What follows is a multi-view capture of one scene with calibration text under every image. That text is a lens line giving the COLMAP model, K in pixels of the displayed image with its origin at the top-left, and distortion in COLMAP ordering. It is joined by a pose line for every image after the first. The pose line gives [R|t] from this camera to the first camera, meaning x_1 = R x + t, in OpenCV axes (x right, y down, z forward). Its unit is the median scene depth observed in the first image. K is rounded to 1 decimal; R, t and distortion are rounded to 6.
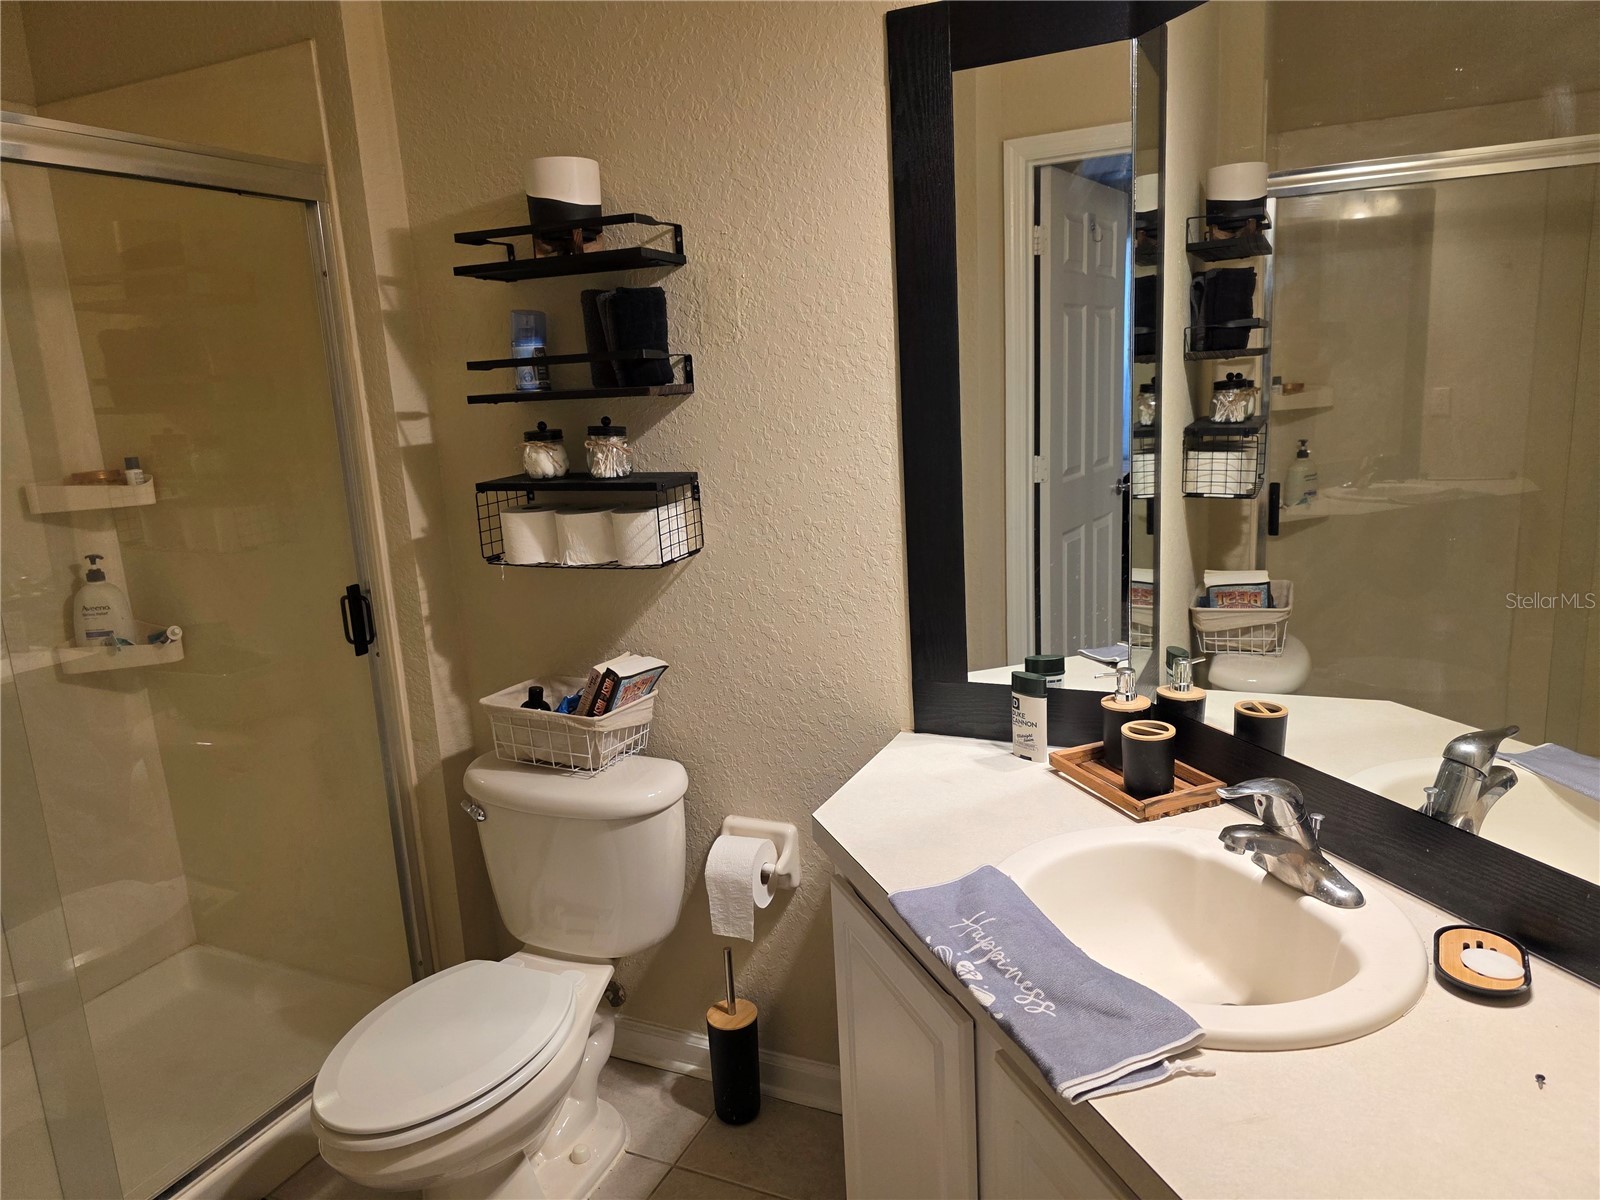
lens RADIAL K [[1073.3, 0, 796.5], [0, 1073.3, 600.7], [0, 0, 1]] dist [0.055689, -0.044873]
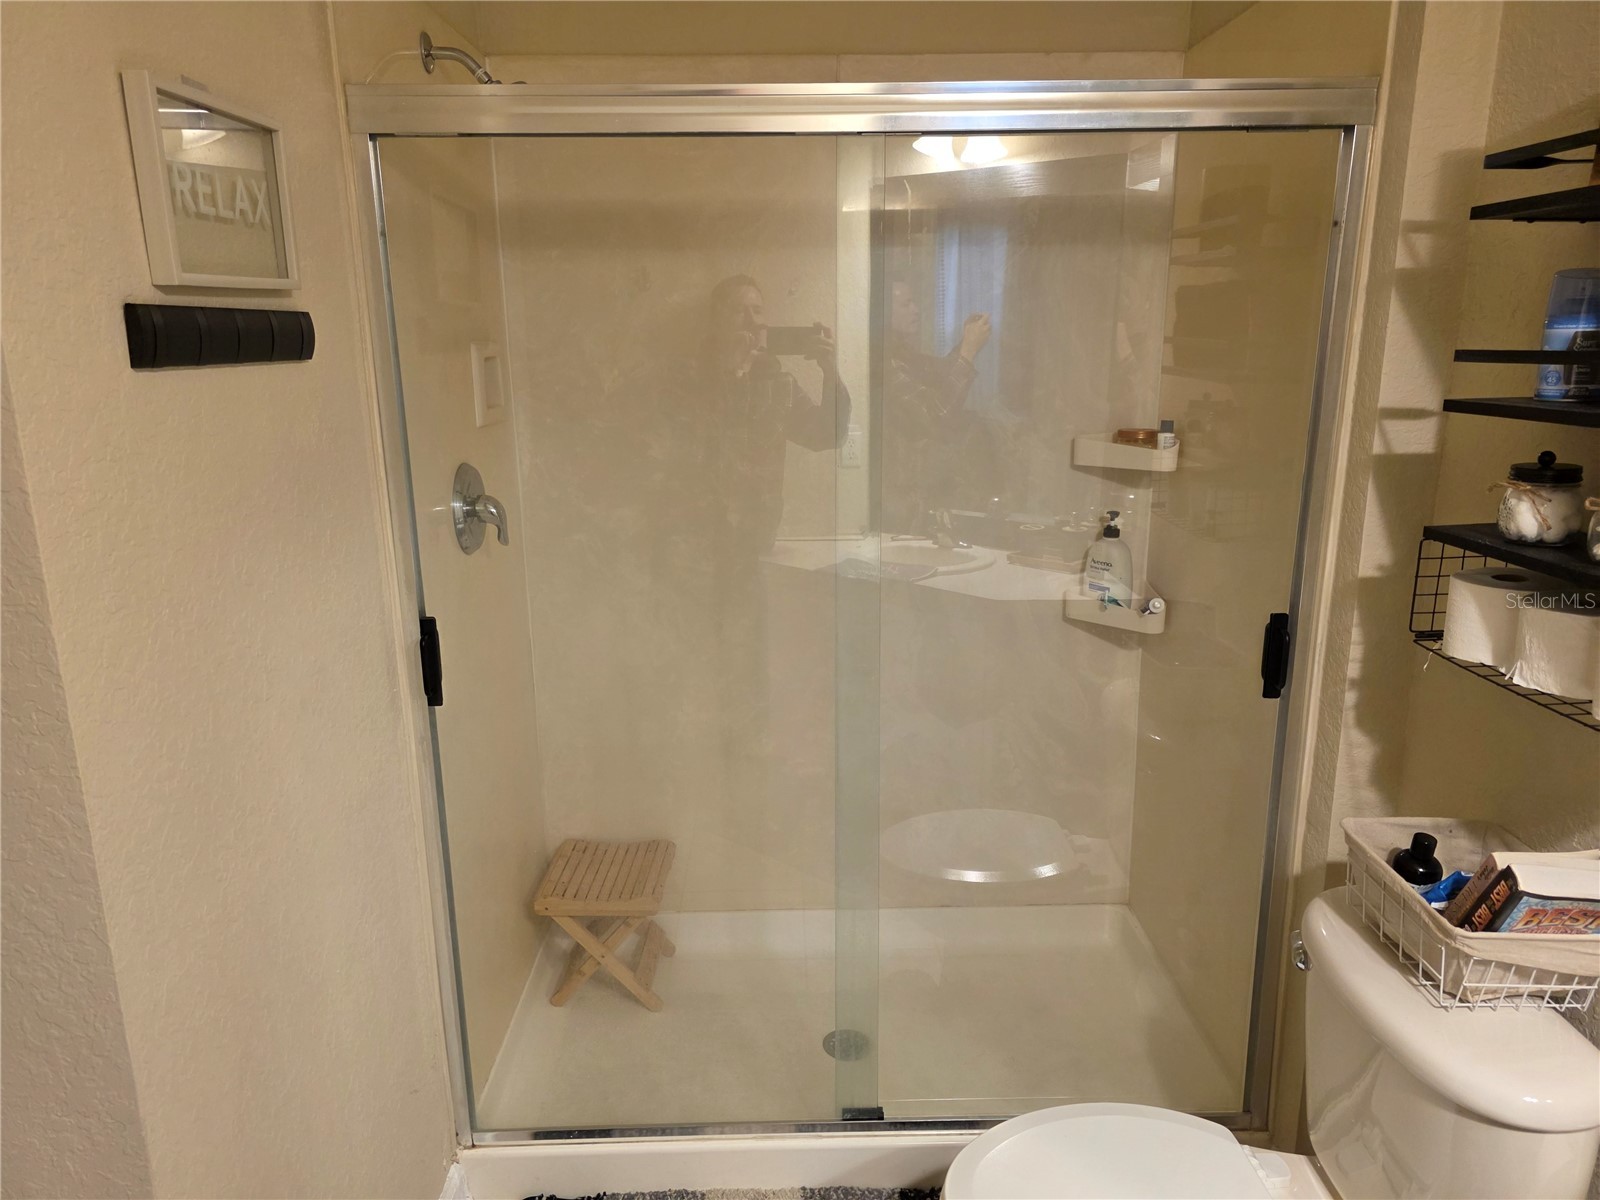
lens RADIAL K [[1073.3, 0, 801.7], [0, 1073.3, 595.0], [0, 0, 1]] dist [0.055689, -0.044873]
pose [[0.432249, 0.261642, -0.862962, 0.137423], [-0.202924, 0.960659, 0.189620, -0.114642], [0.878625, 0.093153, 0.468337, 0.324011]]
